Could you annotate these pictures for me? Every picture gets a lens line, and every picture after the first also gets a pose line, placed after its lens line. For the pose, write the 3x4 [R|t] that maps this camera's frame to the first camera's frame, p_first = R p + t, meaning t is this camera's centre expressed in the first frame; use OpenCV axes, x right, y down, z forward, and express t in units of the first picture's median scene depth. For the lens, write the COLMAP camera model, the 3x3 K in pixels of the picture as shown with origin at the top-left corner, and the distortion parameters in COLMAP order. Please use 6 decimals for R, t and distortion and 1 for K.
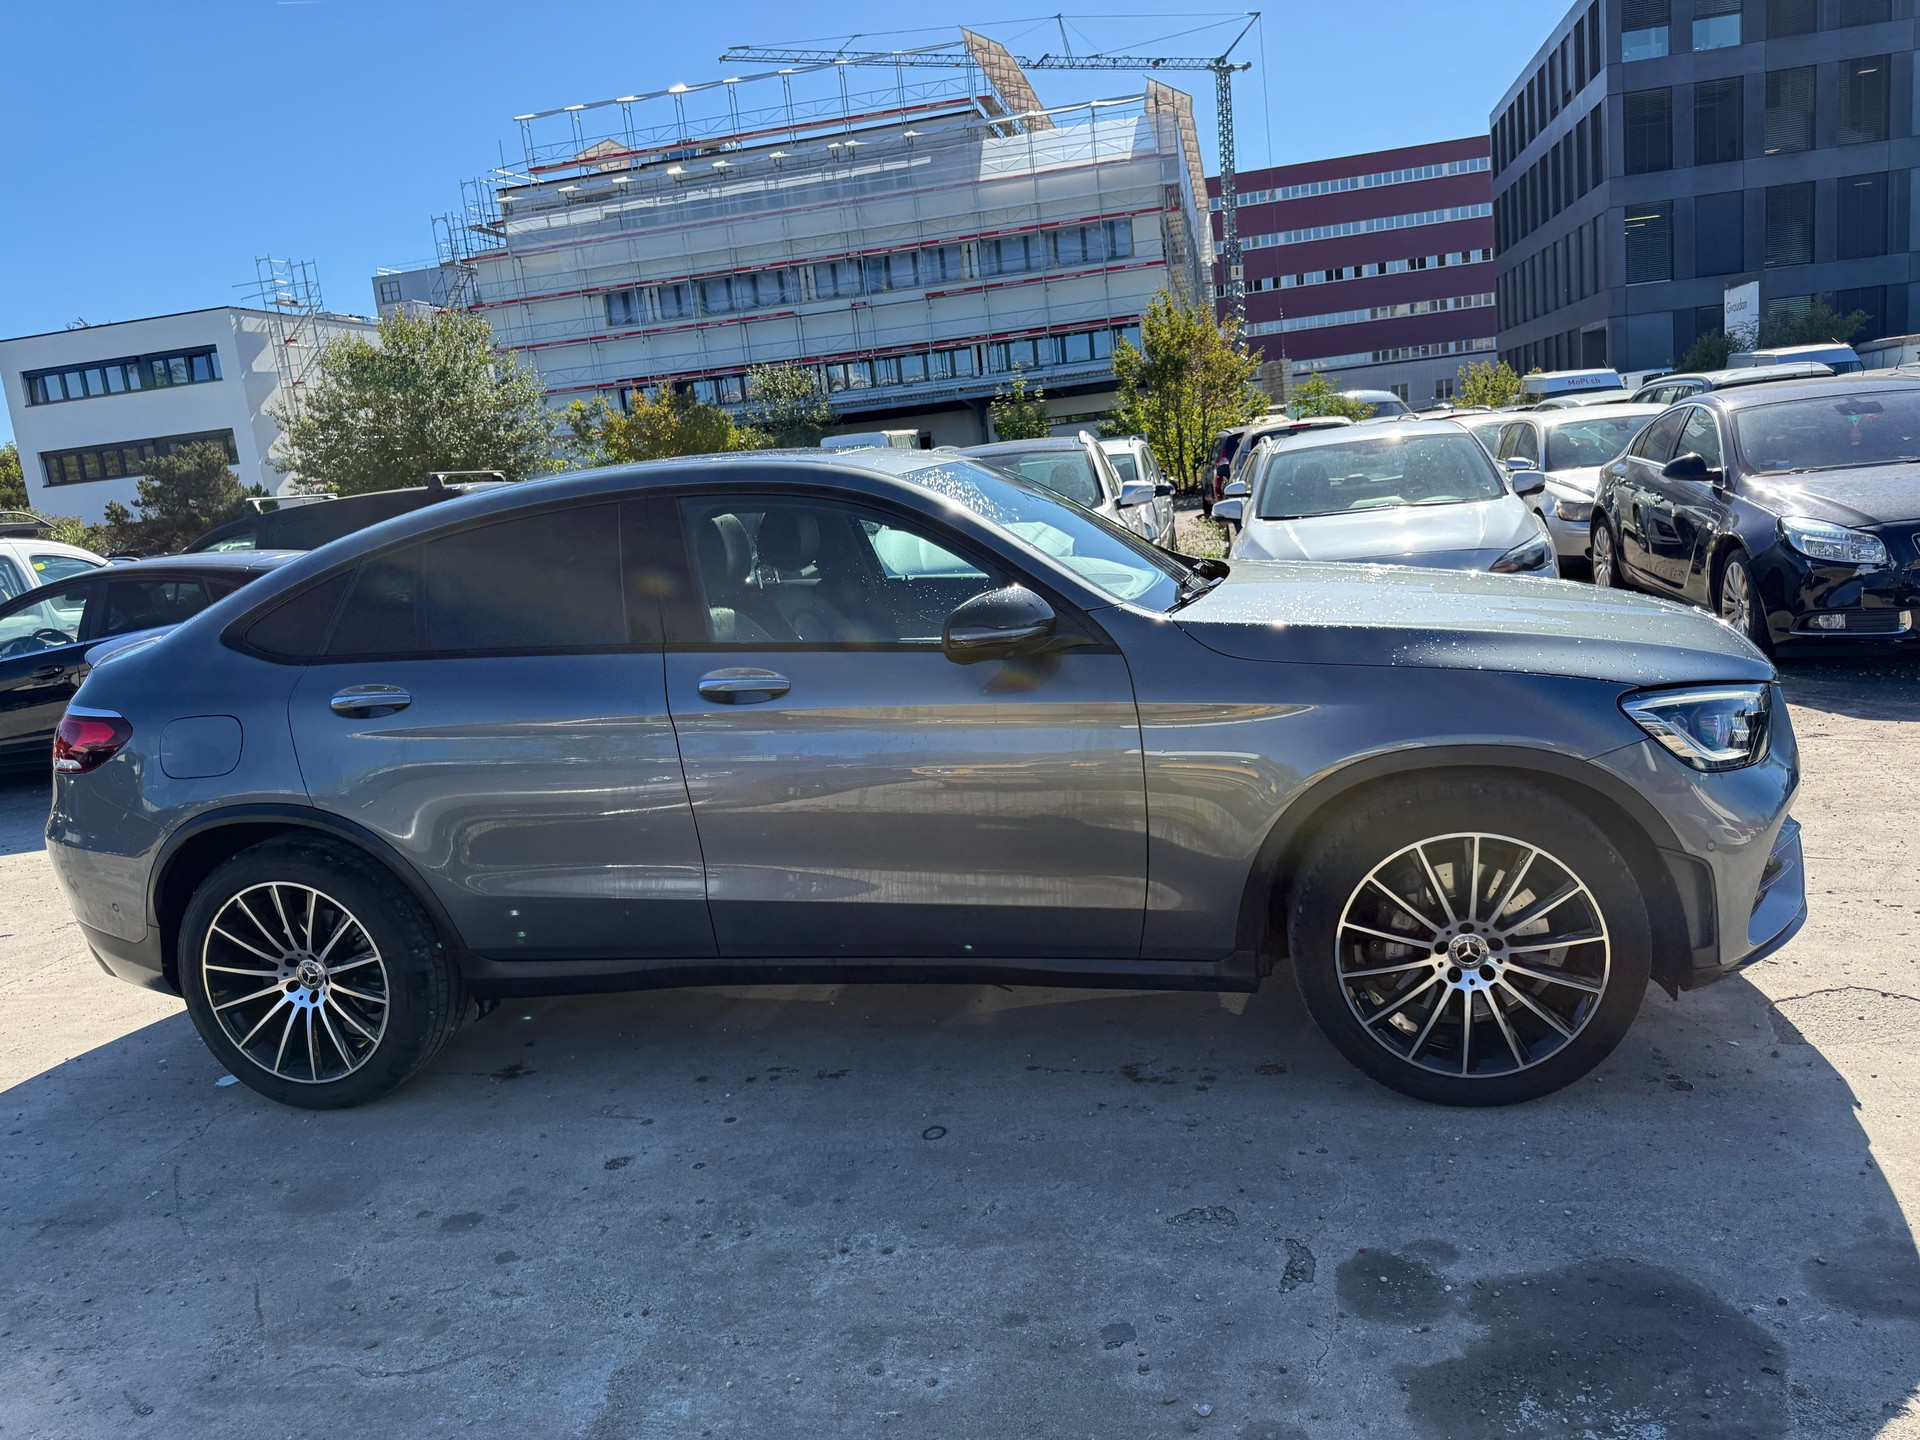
lens RADIAL K [[1360.7, 0, 957.8], [0, 1360.7, 729.7], [0, 0, 1]] dist [0.031272, -0.039987]
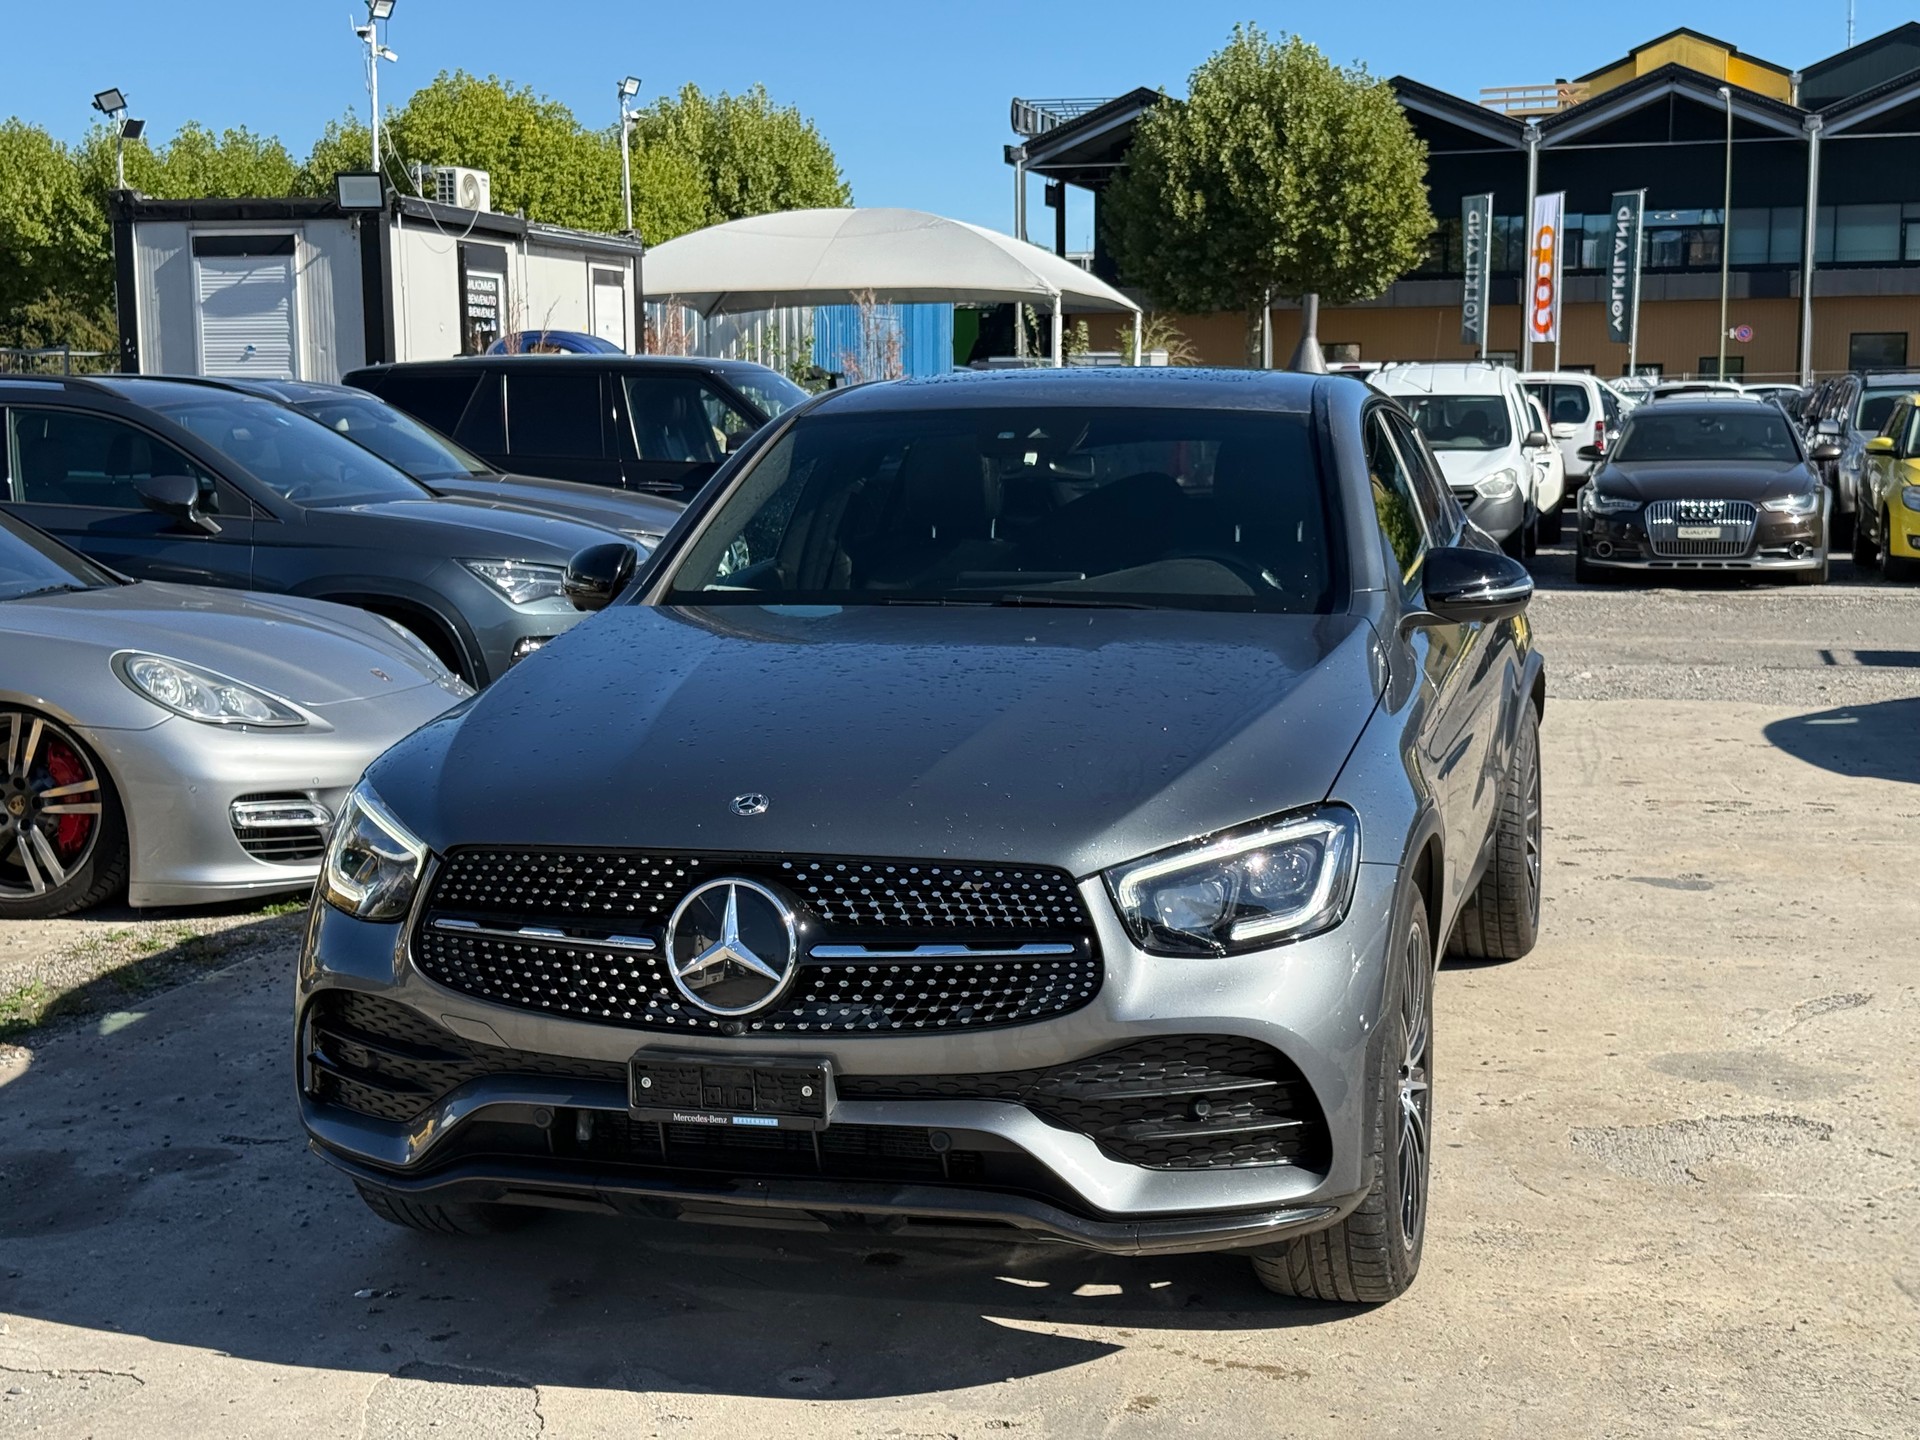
lens RADIAL K [[2685.7, 0, 965.3], [0, 2685.7, 721.8], [0, 0, 1]] dist [0.108895, 0.000000]
pose [[-0.051341, 0.221904, -0.973716, 0.142814], [-0.177301, 0.957488, 0.227554, -0.034386], [0.982817, 0.184323, -0.009814, 0.094148]]
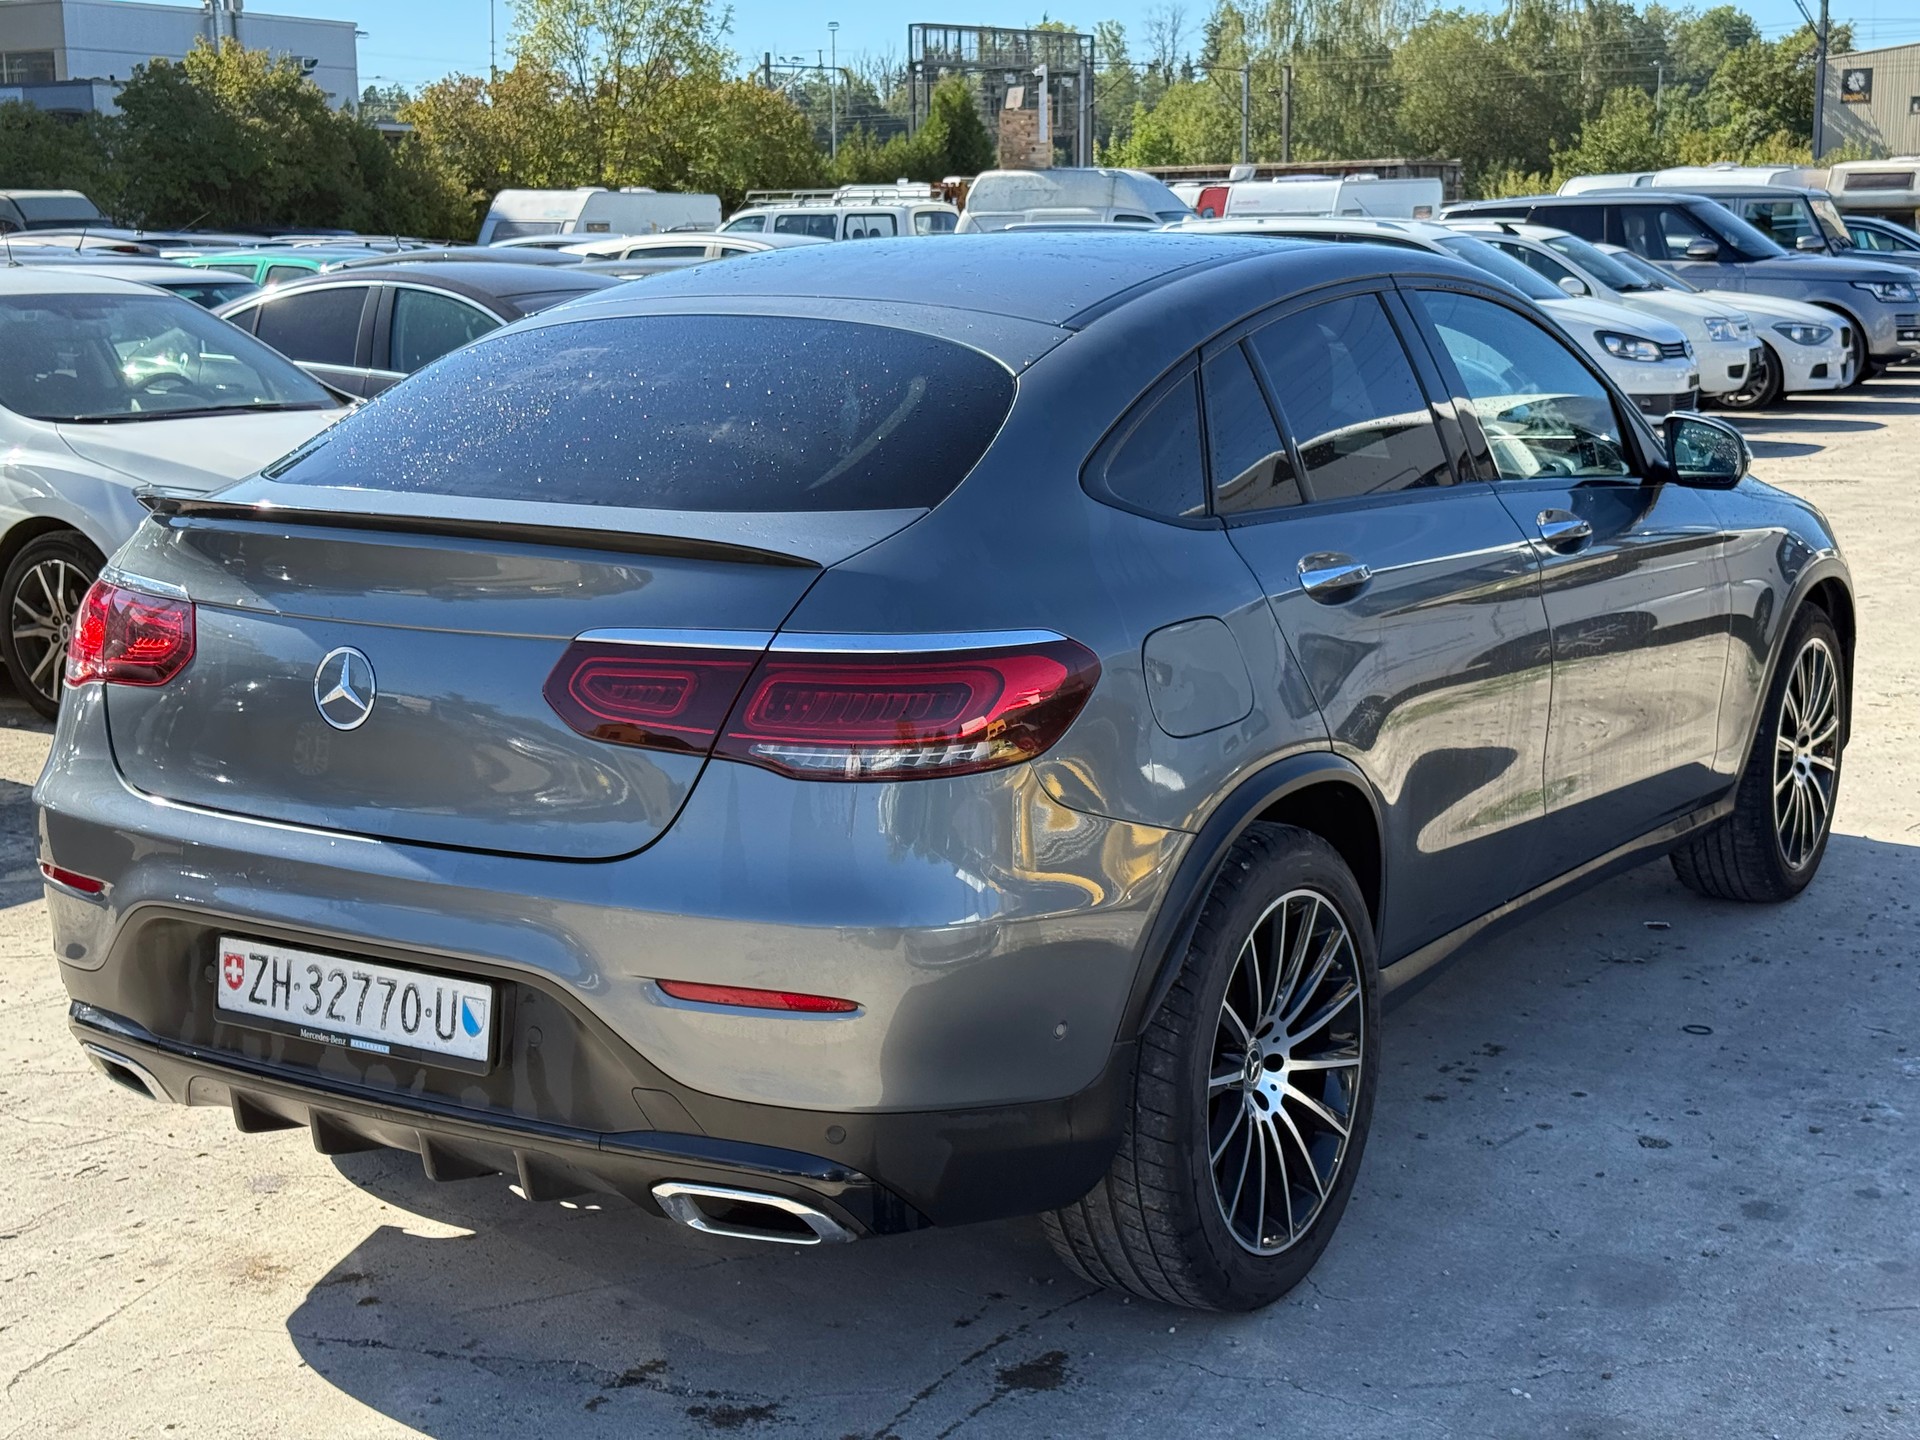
lens RADIAL K [[2705.0, 0, 954.3], [0, 2705.0, 720.1], [0, 0, 1]] dist [0.108057, 0.000000]
pose [[0.340340, -0.069226, 0.937751, -0.138282], [0.152255, 0.988183, 0.017691, -0.000276], [-0.927894, 0.136757, 0.346858, 0.061402]]
